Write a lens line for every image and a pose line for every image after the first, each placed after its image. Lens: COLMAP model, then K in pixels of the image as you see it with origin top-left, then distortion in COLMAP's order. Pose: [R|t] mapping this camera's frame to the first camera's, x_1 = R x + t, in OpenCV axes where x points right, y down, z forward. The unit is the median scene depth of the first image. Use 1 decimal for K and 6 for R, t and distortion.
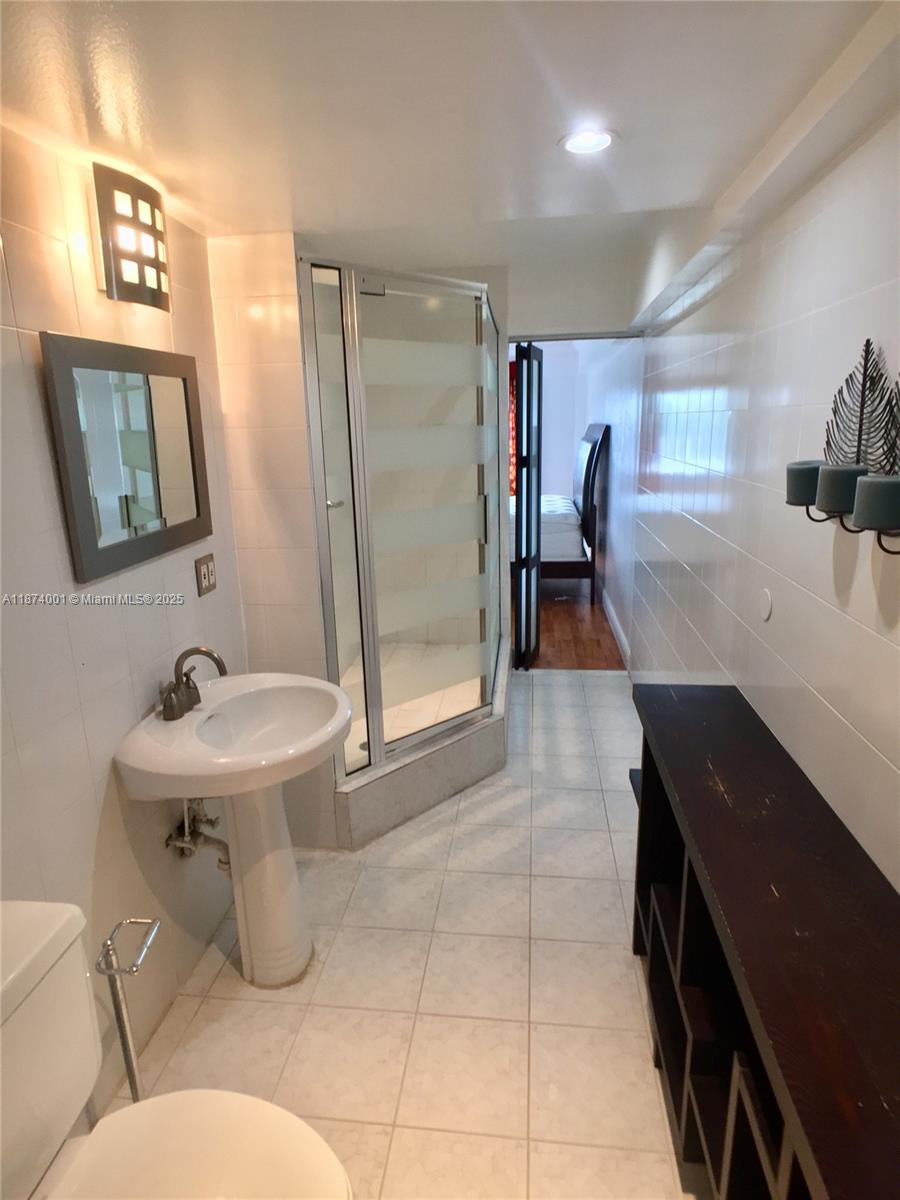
lens RADIAL K [[673.4, 0, 445.7], [0, 673.4, 608.7], [0, 0, 1]] dist [-0.008338, 0.003474]
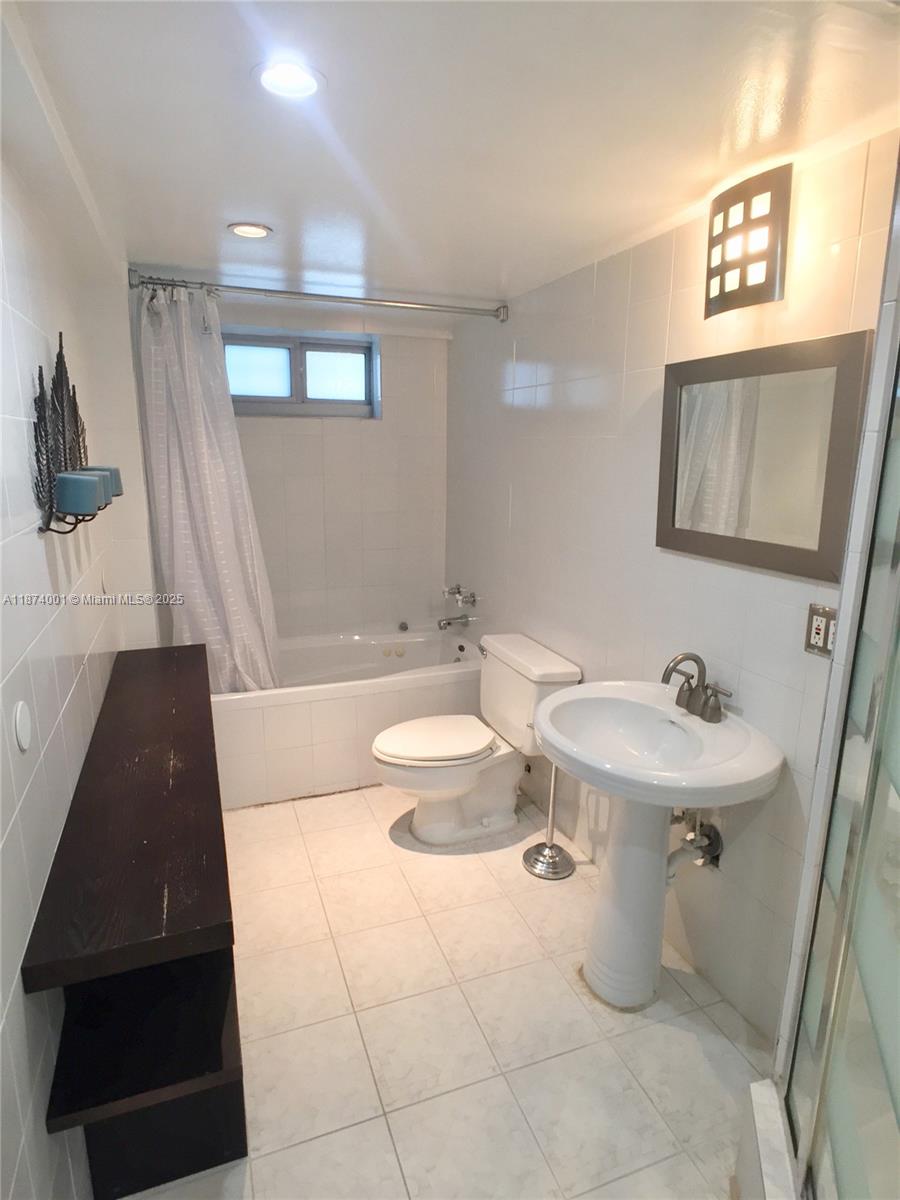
lens RADIAL K [[673.4, 0, 442.9], [0, 673.4, 597.8], [0, 0, 1]] dist [-0.008338, 0.003474]
pose [[-0.887009, 0.127373, -0.443837, 0.348401], [-0.100230, 0.885173, 0.454338, -0.394035], [0.450743, 0.447488, -0.772389, 1.439152]]
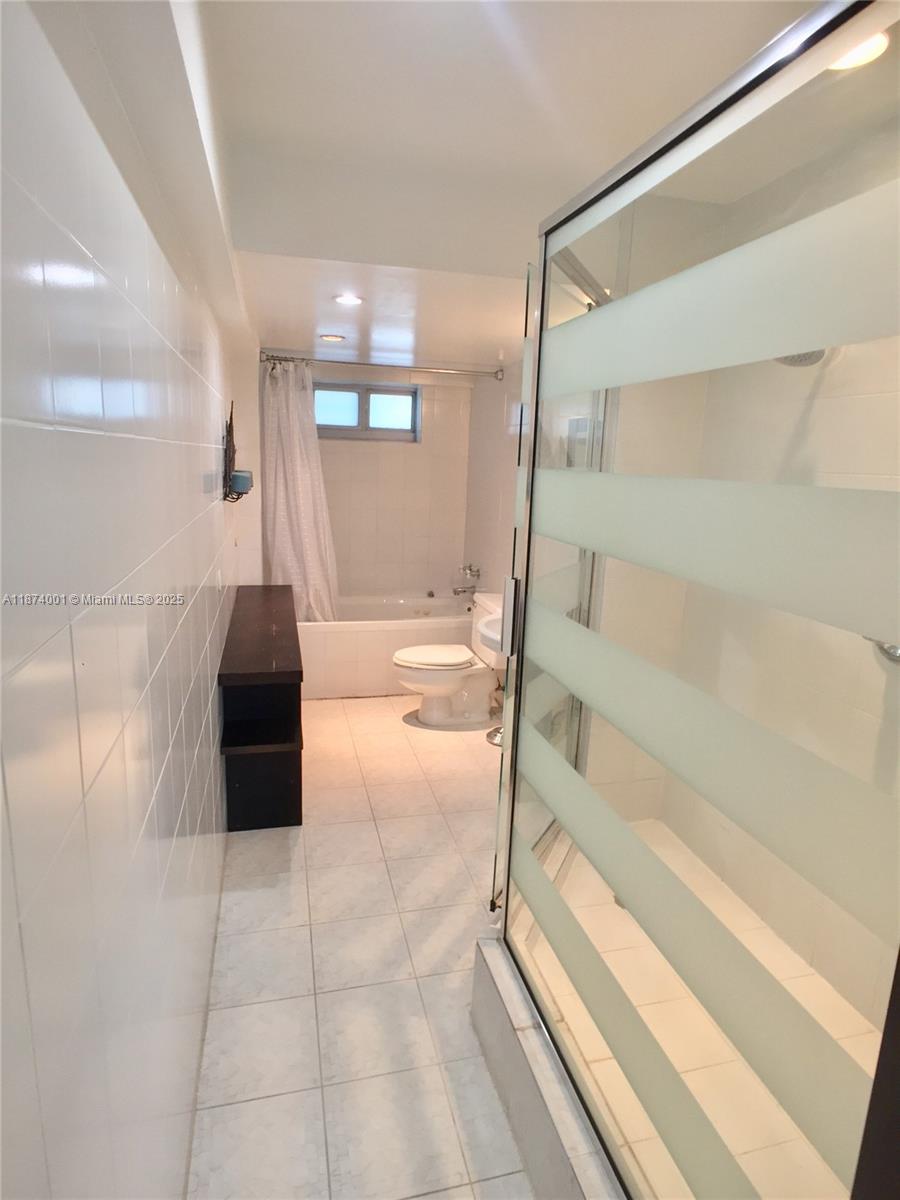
lens RADIAL K [[673.4, 0, 448.0], [0, 673.4, 587.9], [0, 0, 1]] dist [-0.008338, 0.003474]
pose [[-0.931220, 0.068623, -0.357940, 0.480923], [-0.100513, 0.895670, 0.433212, -0.603300], [0.350324, 0.439393, -0.827168, 2.131562]]
